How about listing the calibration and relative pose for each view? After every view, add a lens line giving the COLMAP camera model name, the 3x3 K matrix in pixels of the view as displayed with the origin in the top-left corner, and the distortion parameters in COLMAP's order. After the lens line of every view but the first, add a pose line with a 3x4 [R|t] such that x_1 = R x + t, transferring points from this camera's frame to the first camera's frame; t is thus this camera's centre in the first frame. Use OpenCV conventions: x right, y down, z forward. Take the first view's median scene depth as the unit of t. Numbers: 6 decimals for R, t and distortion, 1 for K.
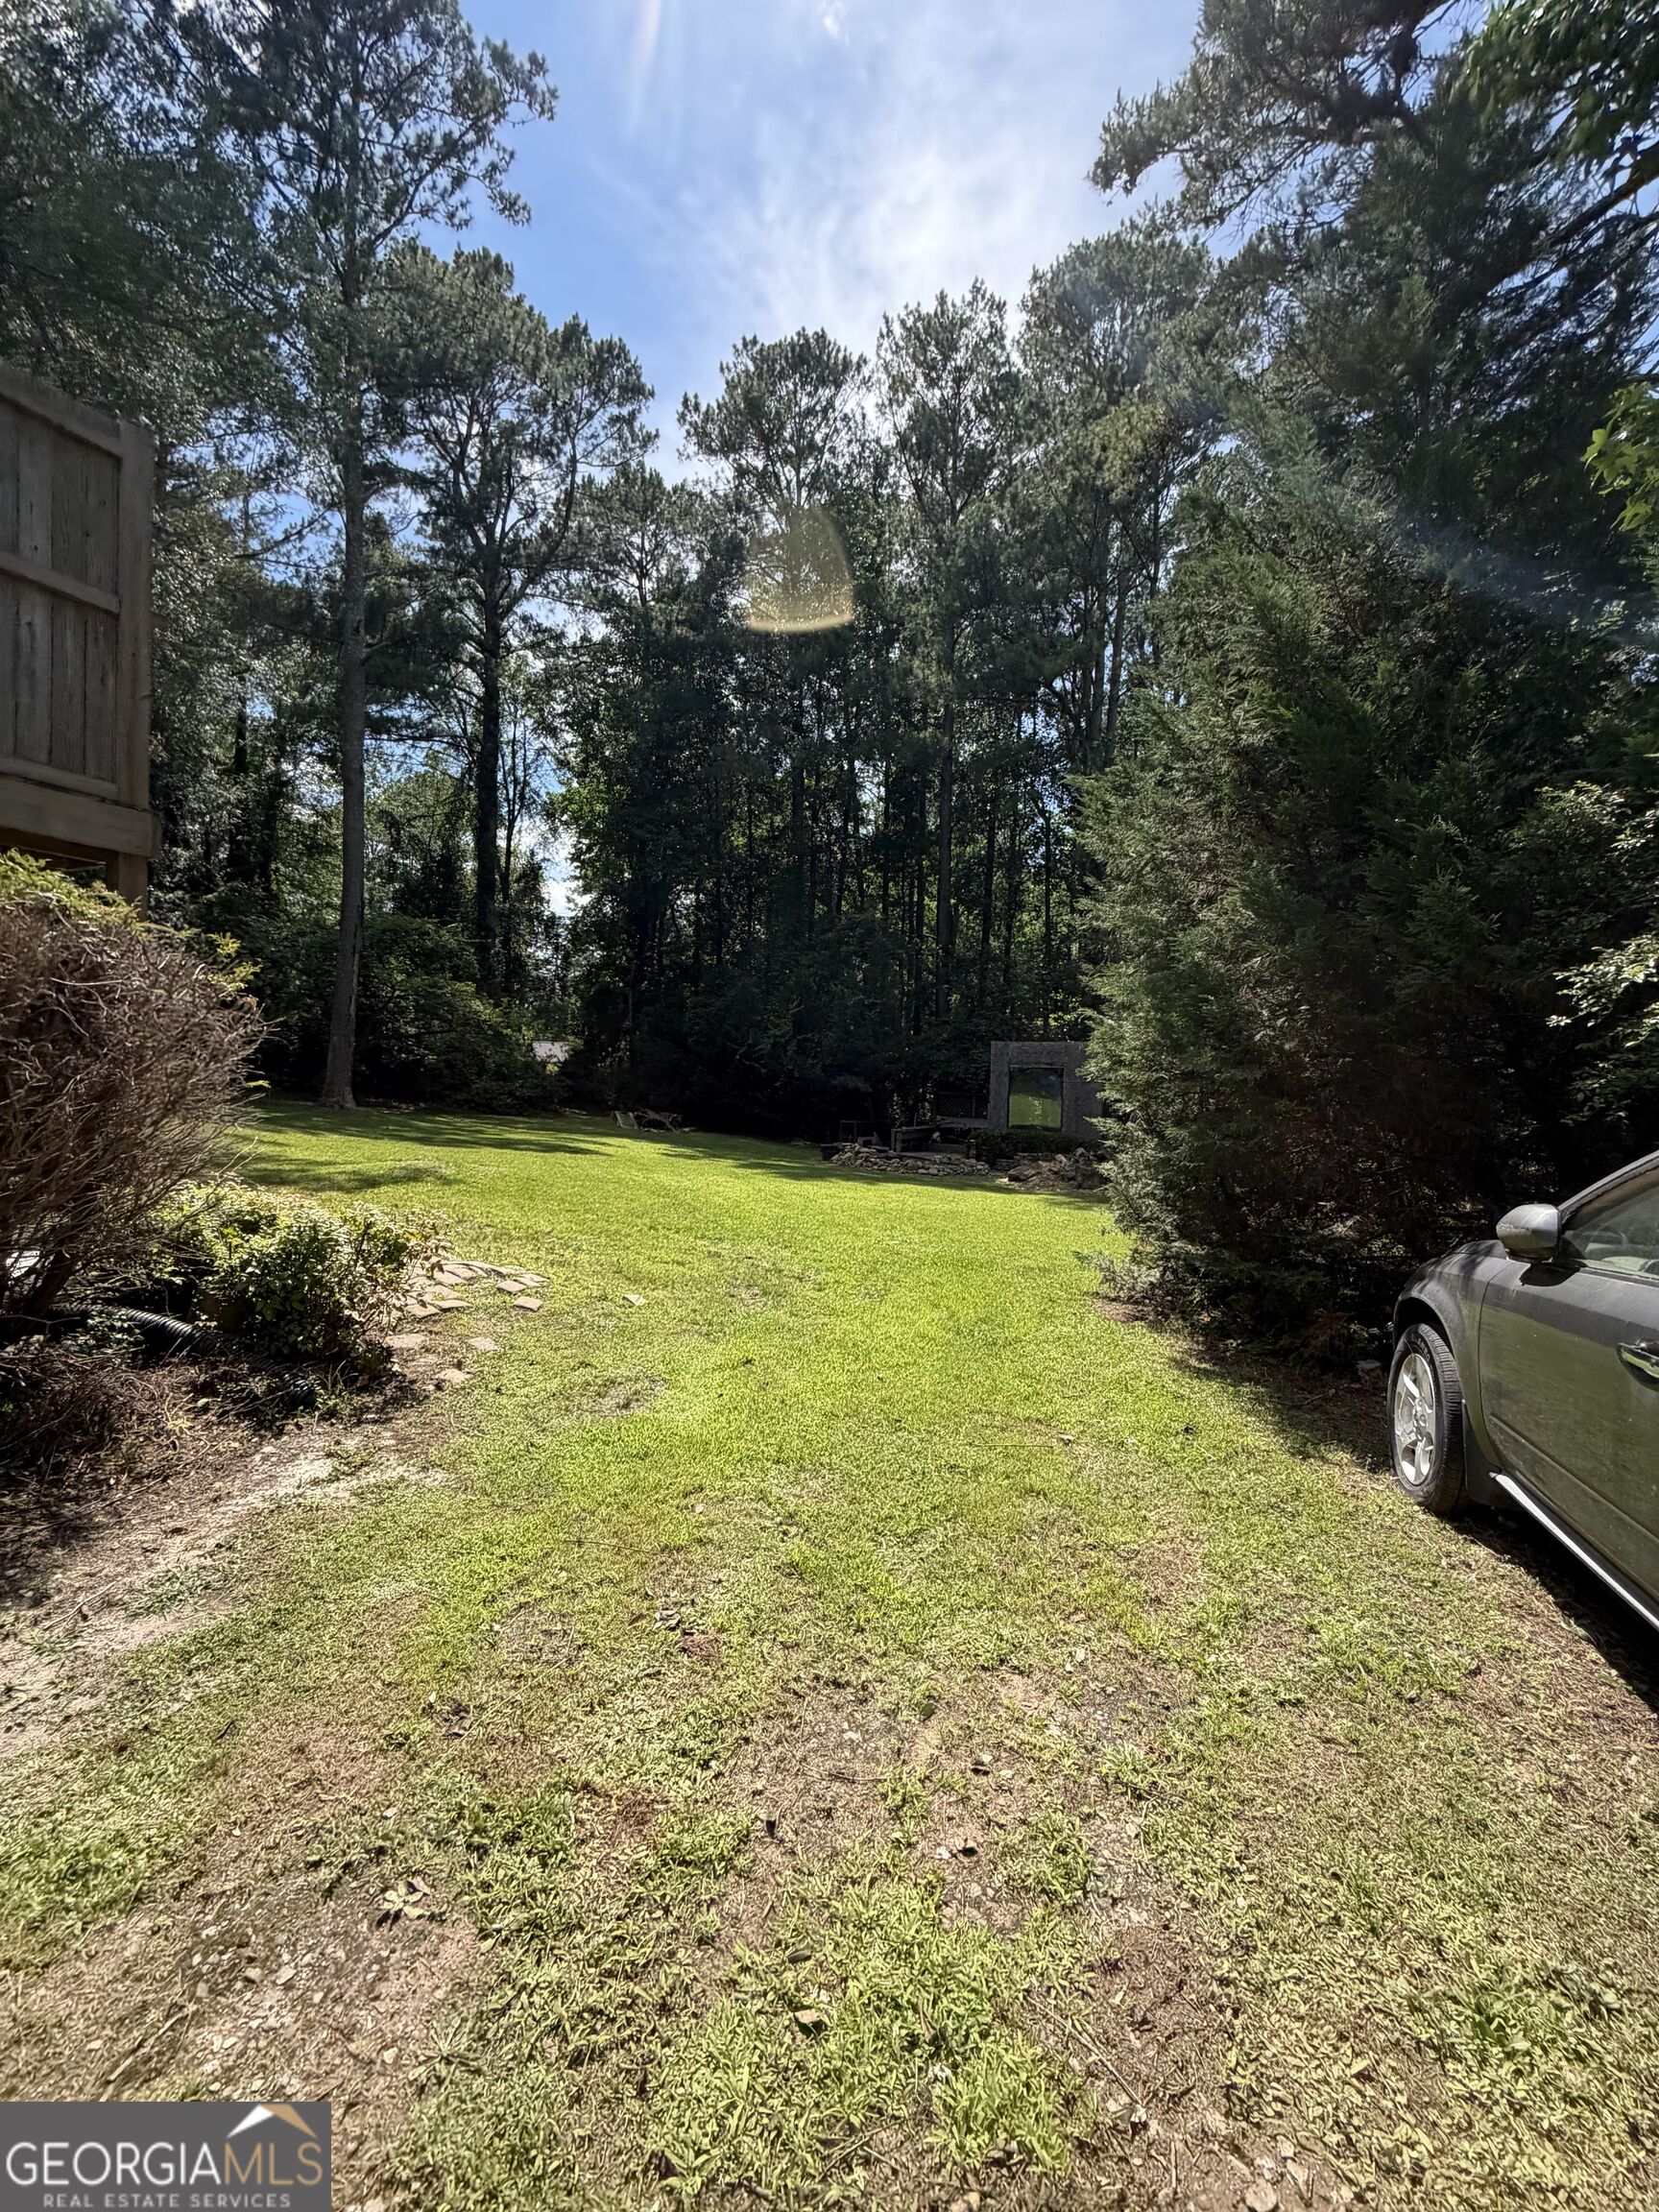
lens RADIAL K [[880.9, 0, 826.6], [0, 880.9, 1101.8], [0, 0, 1]] dist [0.001496, -0.000231]
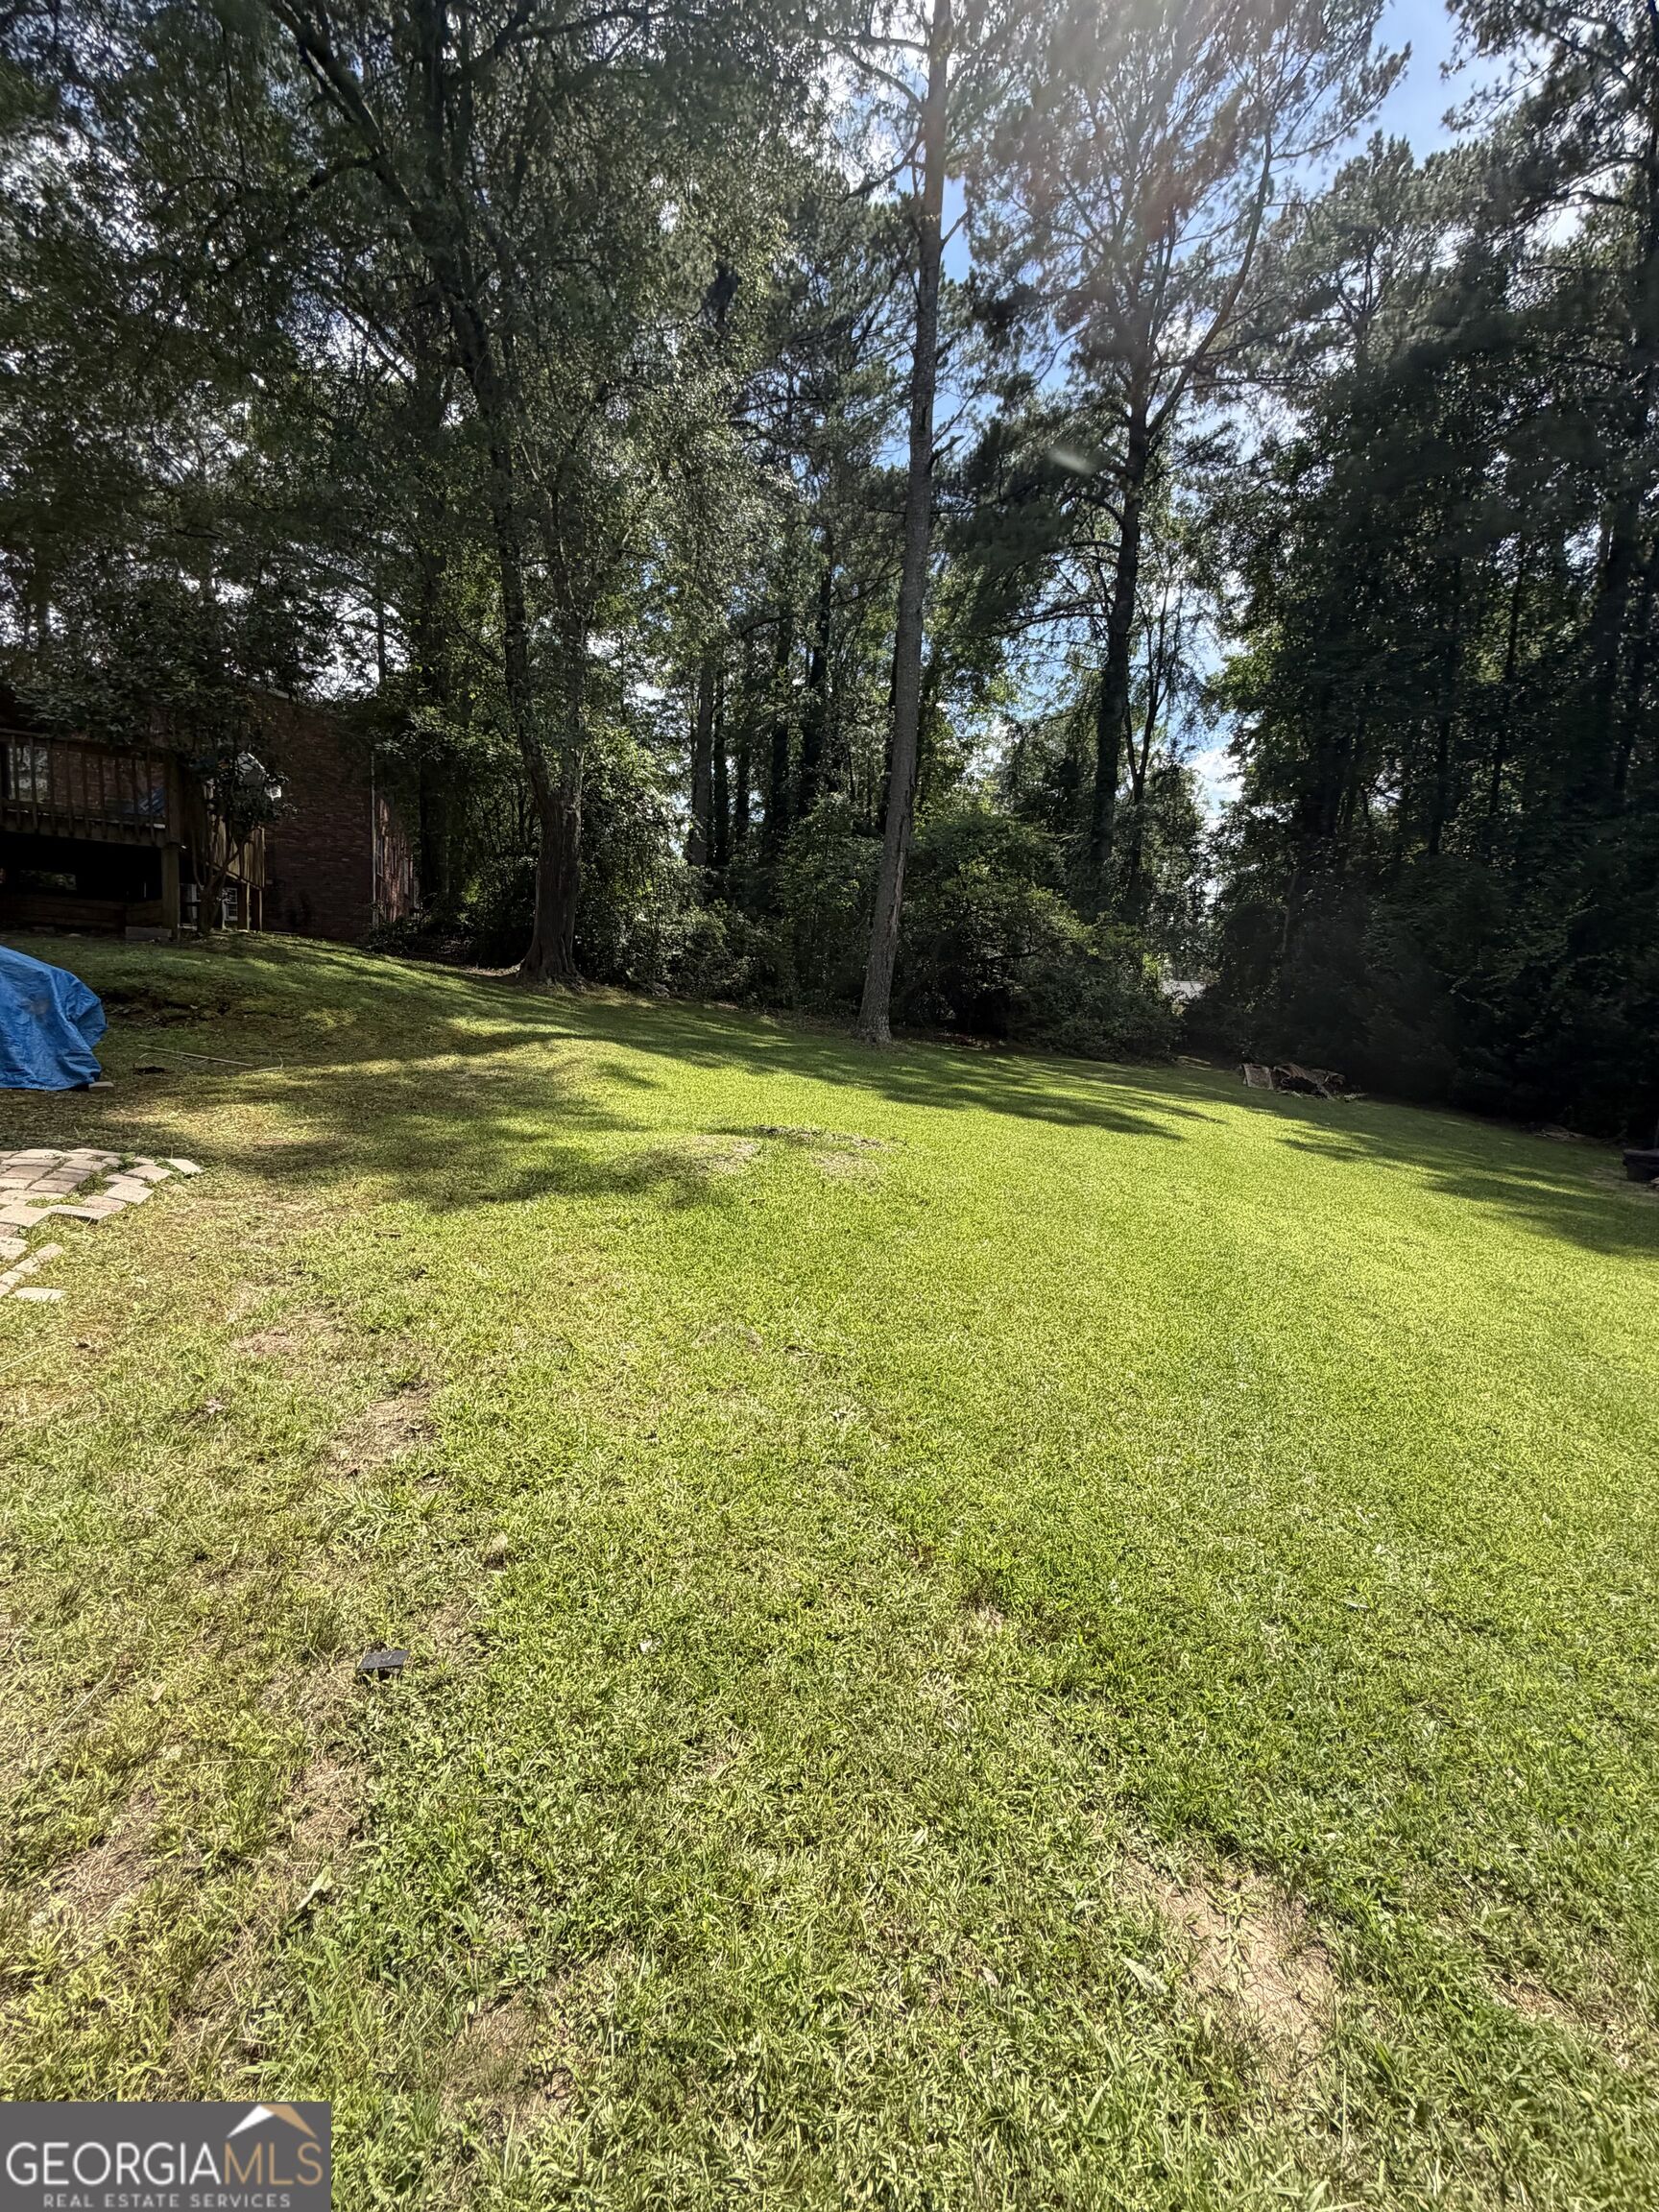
lens RADIAL K [[880.9, 0, 826.6], [0, 880.9, 1101.8], [0, 0, 1]] dist [0.001496, -0.000231]
pose [[0.757765, 0.093029, -0.645862, -0.021758], [-0.050669, 0.995185, 0.083897, -0.001602], [0.650557, -0.030849, 0.758830, 0.198877]]
